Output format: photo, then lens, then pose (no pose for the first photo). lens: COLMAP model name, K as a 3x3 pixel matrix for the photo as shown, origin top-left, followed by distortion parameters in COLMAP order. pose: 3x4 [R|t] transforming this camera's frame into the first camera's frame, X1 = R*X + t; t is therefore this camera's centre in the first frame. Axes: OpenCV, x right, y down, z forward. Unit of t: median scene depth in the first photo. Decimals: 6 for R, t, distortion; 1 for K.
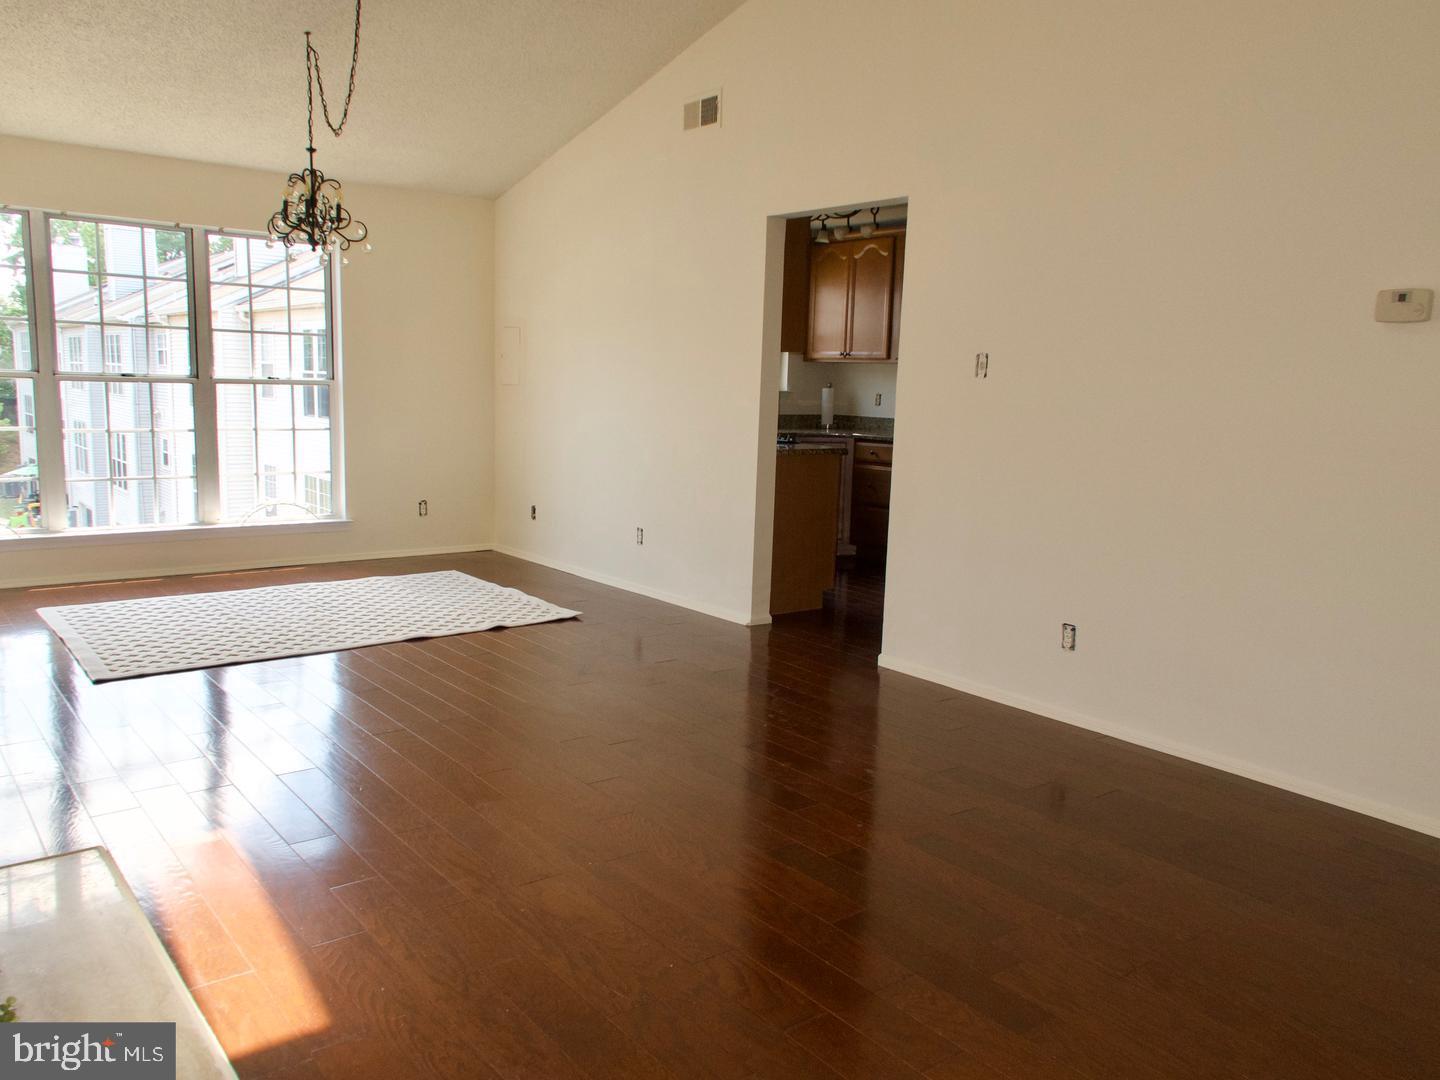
lens RADIAL K [[1114.2, 0, 716.9], [0, 1114.2, 541.9], [0, 0, 1]] dist [0.017152, 0.003060]
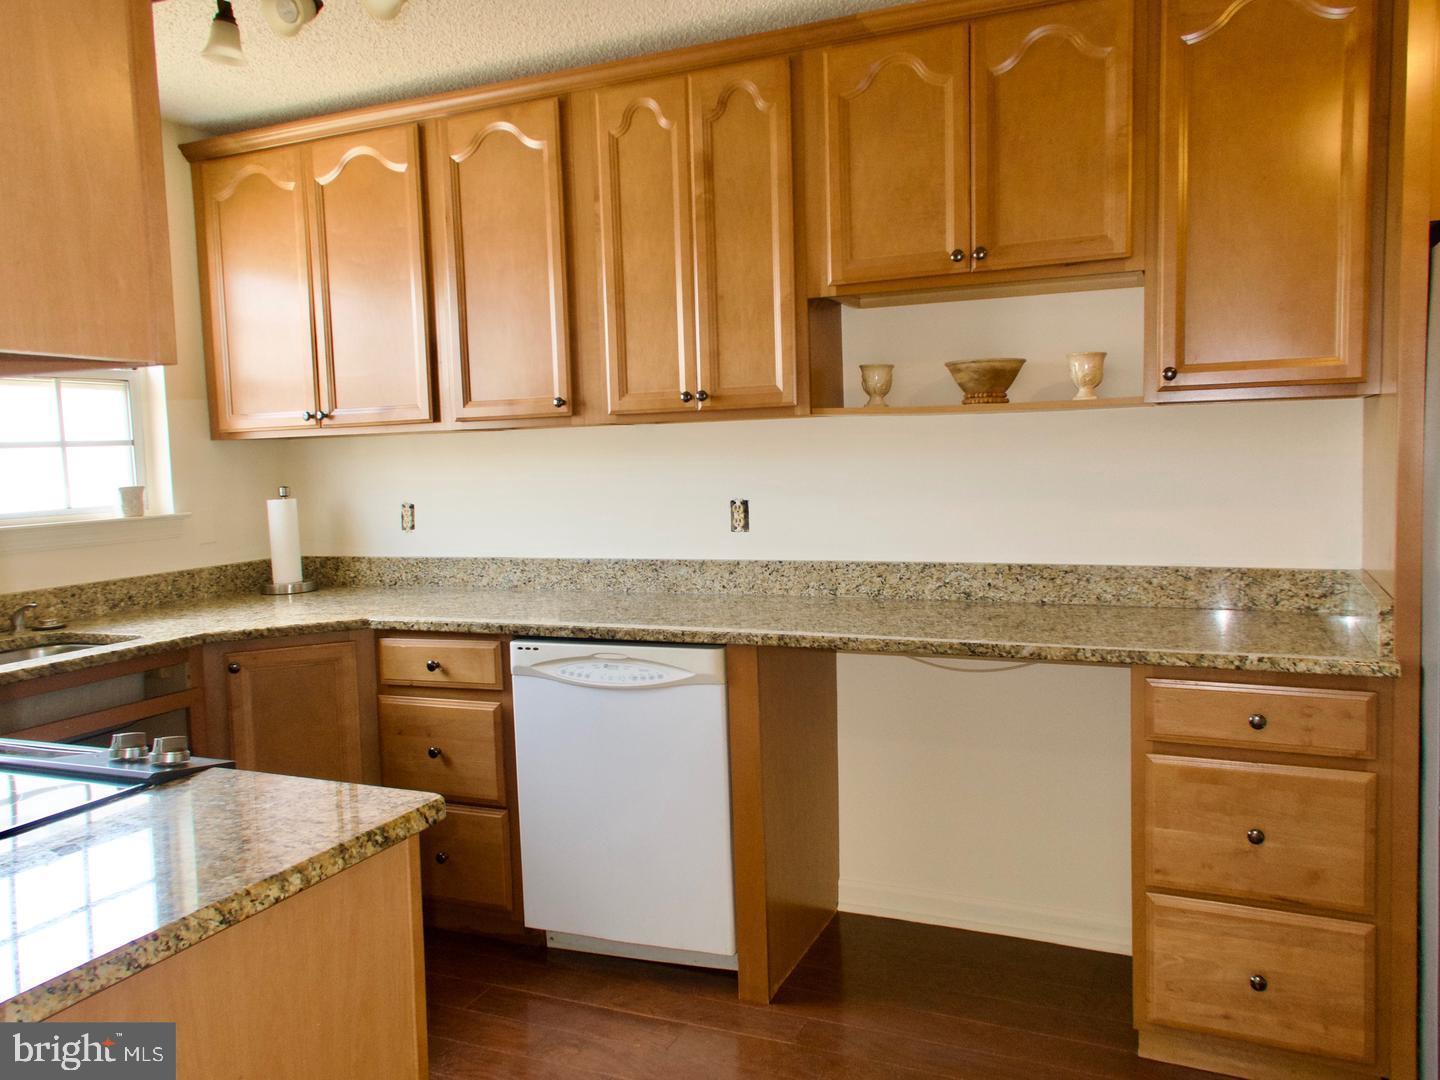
lens RADIAL K [[1114.2, 0, 722.5], [0, 1114.2, 541.7], [0, 0, 1]] dist [0.017152, 0.003060]
pose [[0.878066, -0.093442, 0.469327, 0.046215], [0.120930, 0.992246, -0.028693, -0.088868], [-0.463007, 0.081950, 0.882558, 0.548279]]
